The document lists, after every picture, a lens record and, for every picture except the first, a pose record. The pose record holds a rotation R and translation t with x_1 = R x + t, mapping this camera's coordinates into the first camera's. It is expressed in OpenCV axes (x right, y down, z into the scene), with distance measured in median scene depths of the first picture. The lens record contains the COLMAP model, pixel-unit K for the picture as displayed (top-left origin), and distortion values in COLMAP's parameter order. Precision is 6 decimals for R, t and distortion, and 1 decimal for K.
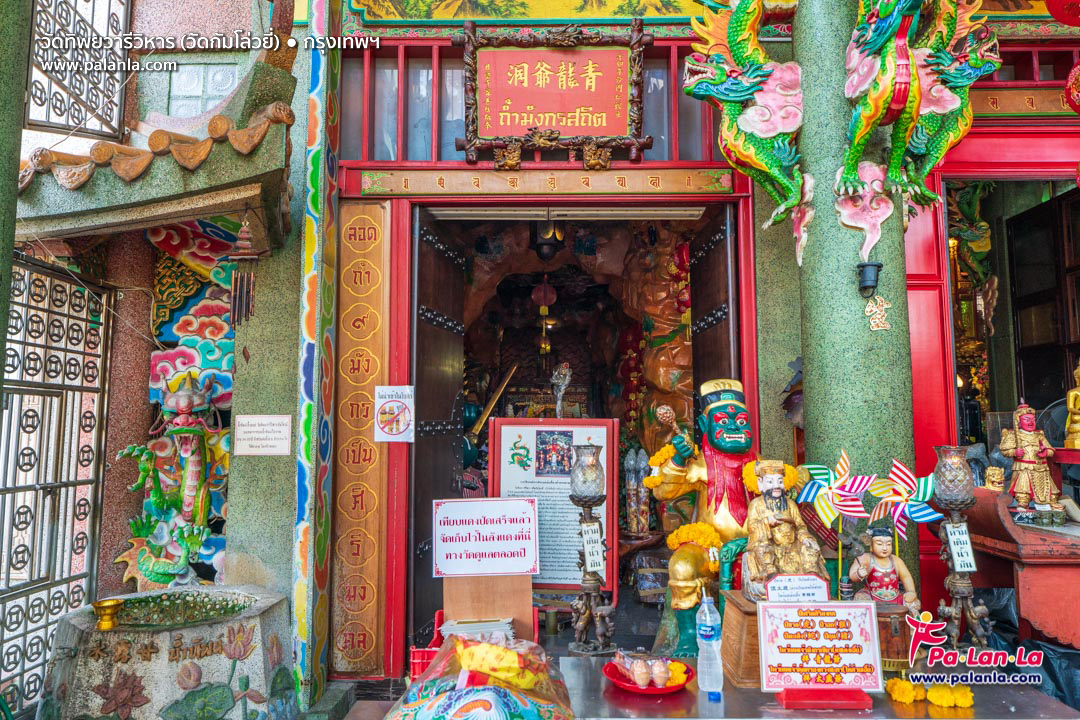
lens RADIAL K [[716.6, 0, 542.6], [0, 716.6, 361.6], [0, 0, 1]] dist [0.006797, -0.001494]
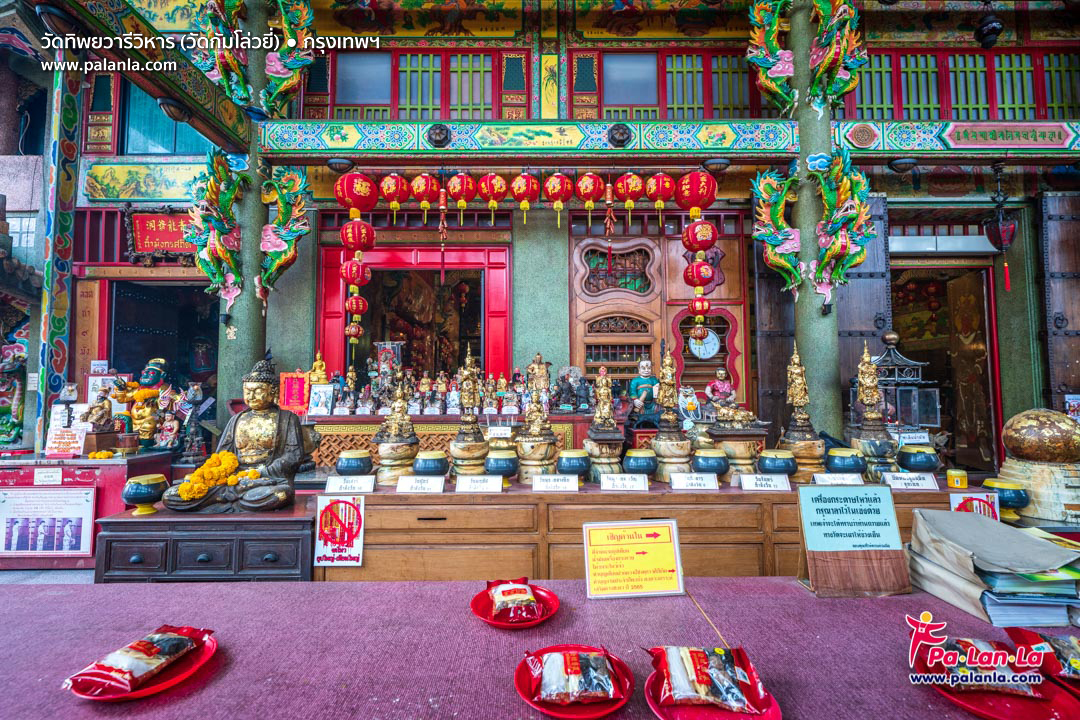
lens RADIAL K [[470.2, 0, 541.8], [0, 470.2, 359.4], [0, 0, 1]] dist [0.001421, 0.000317]
pose [[0.999684, -0.004145, 0.024777, 1.247603], [0.003110, 0.999127, 0.041661, -0.030041], [-0.024928, -0.041570, 0.998825, -0.589484]]
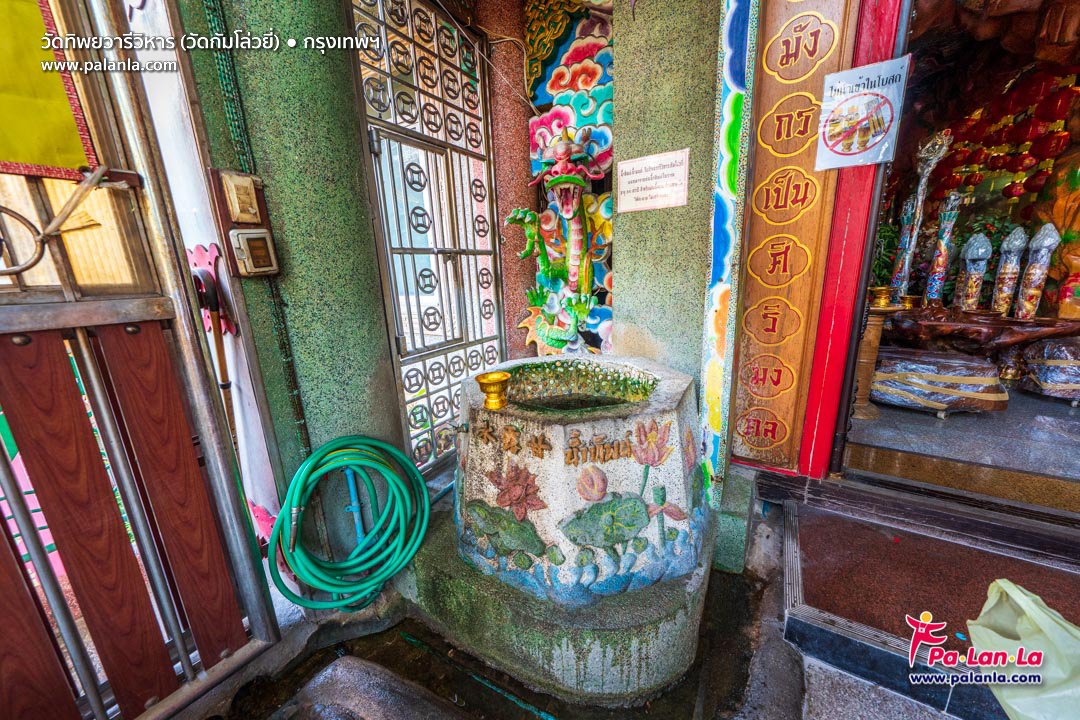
lens RADIAL K [[376.4, 0, 542.5], [0, 376.4, 360.6], [0, 0, 1]] dist [0.001274, 0.000053]
pose [[0.863588, 0.084106, -0.497134, -0.276676], [0.090615, 0.944044, 0.317127, 0.151295], [0.495989, -0.318914, 0.807644, 0.549396]]
